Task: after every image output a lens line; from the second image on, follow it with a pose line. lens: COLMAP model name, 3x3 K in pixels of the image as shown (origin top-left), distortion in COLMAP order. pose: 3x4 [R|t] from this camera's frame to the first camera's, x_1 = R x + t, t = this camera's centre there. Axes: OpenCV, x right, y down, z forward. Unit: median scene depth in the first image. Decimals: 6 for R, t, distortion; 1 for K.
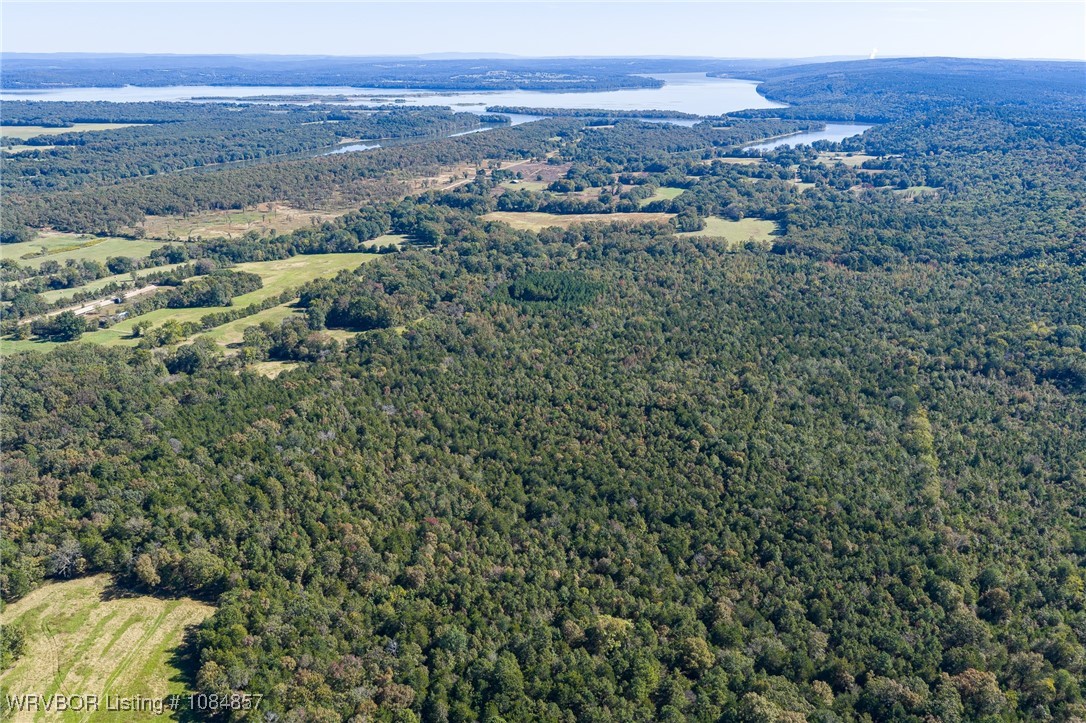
lens RADIAL K [[908.3, 0, 543.0], [0, 908.3, 361.5], [0, 0, 1]] dist [0.009577, -0.012379]
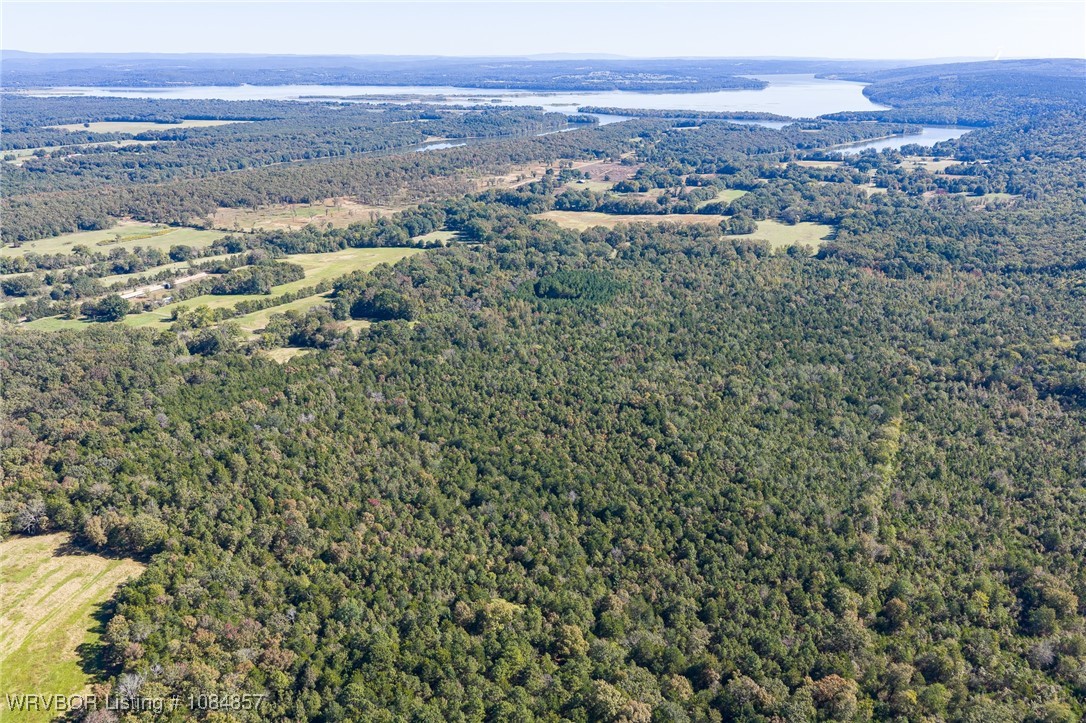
lens RADIAL K [[908.3, 0, 543.0], [0, 908.3, 361.5], [0, 0, 1]] dist [0.009577, -0.012379]
pose [[0.993075, 0.038511, -0.110989, 0.105581], [-0.038588, 0.999254, 0.001457, 0.003069], [0.110962, 0.002836, 0.993821, -0.008862]]
